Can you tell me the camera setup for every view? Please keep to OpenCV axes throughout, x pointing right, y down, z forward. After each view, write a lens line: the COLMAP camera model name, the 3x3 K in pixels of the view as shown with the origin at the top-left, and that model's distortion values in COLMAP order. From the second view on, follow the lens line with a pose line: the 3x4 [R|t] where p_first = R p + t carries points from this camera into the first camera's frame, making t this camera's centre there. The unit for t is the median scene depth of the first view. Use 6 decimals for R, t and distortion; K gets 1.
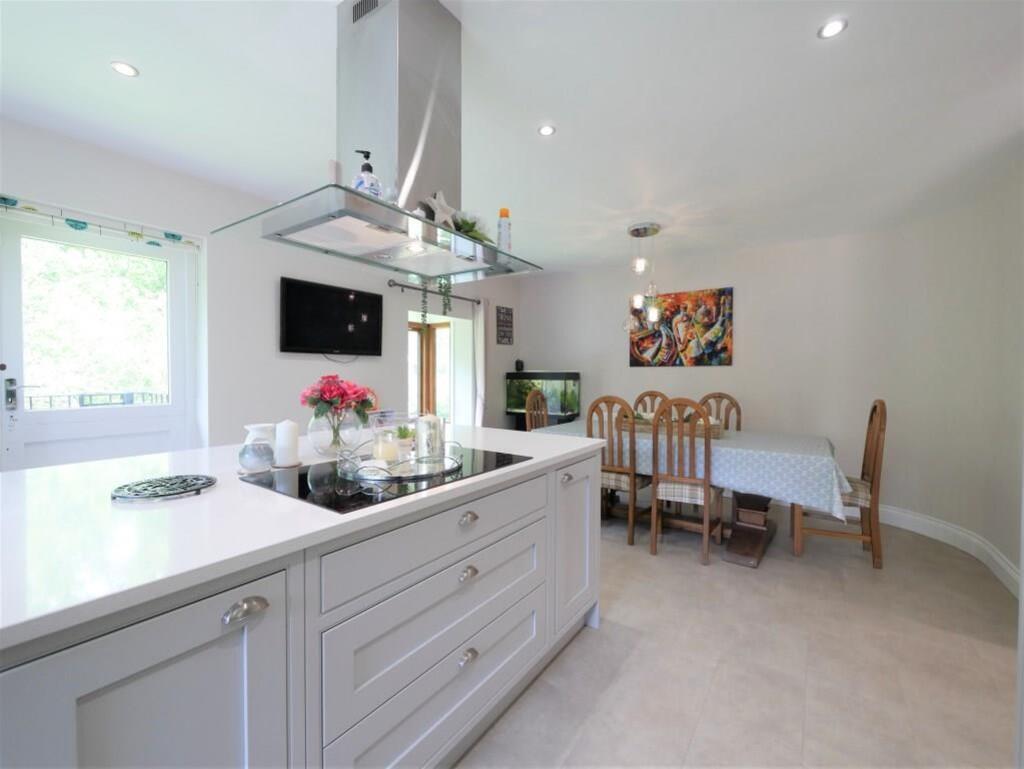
lens RADIAL K [[433.0, 0, 512.0], [0, 433.0, 384.5], [0, 0, 1]] dist [0.000930, 0.000239]
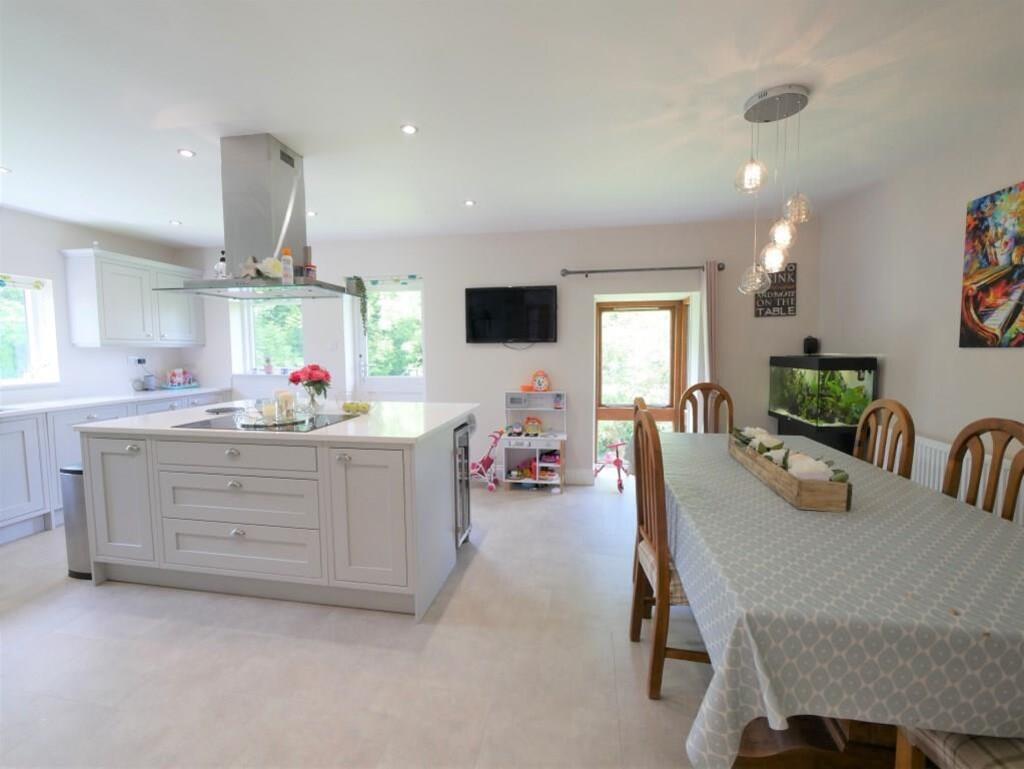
lens RADIAL K [[439.1, 0, 508.7], [0, 439.1, 380.4], [0, 0, 1]] dist [-0.001559, -0.000212]
pose [[0.426618, 0.057183, -0.902622, 0.518708], [-0.017083, 0.998331, 0.055172, -0.023593], [0.904270, -0.008118, 0.426883, 0.341234]]
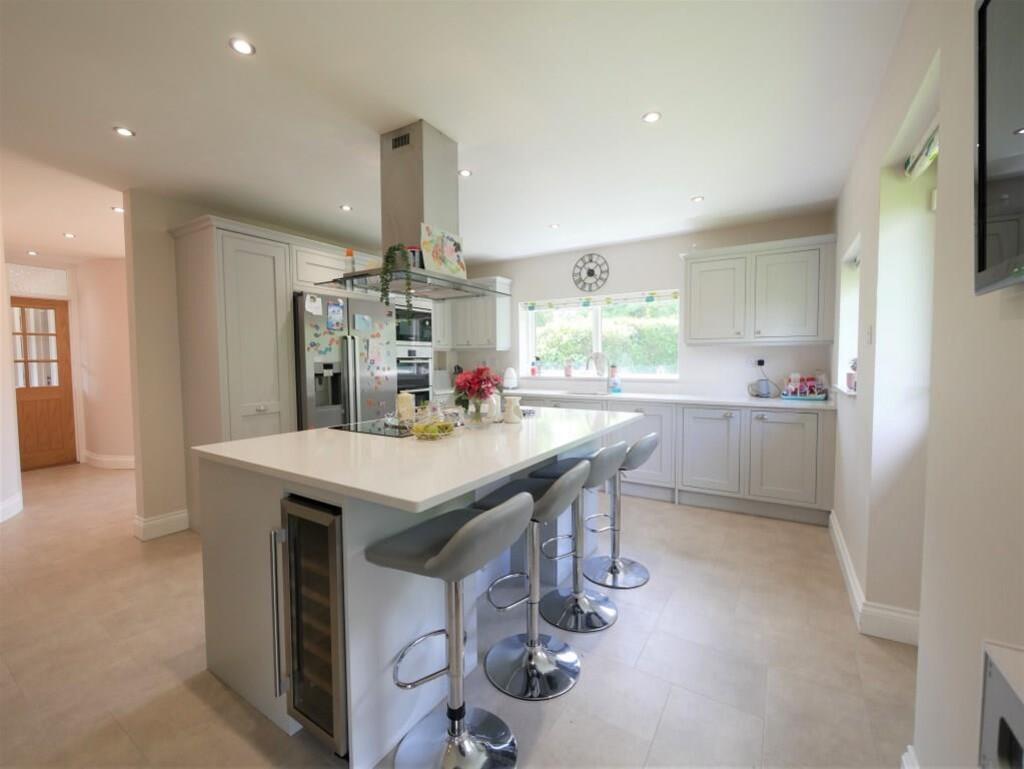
lens RADIAL K [[433.0, 0, 512.0], [0, 433.0, 384.5], [0, 0, 1]] dist [0.000930, 0.000239]
pose [[-0.999260, 0.002706, -0.038375, -0.158069], [-0.000324, 0.996896, 0.078732, -0.022593], [0.038468, 0.078686, -0.996157, 0.811392]]
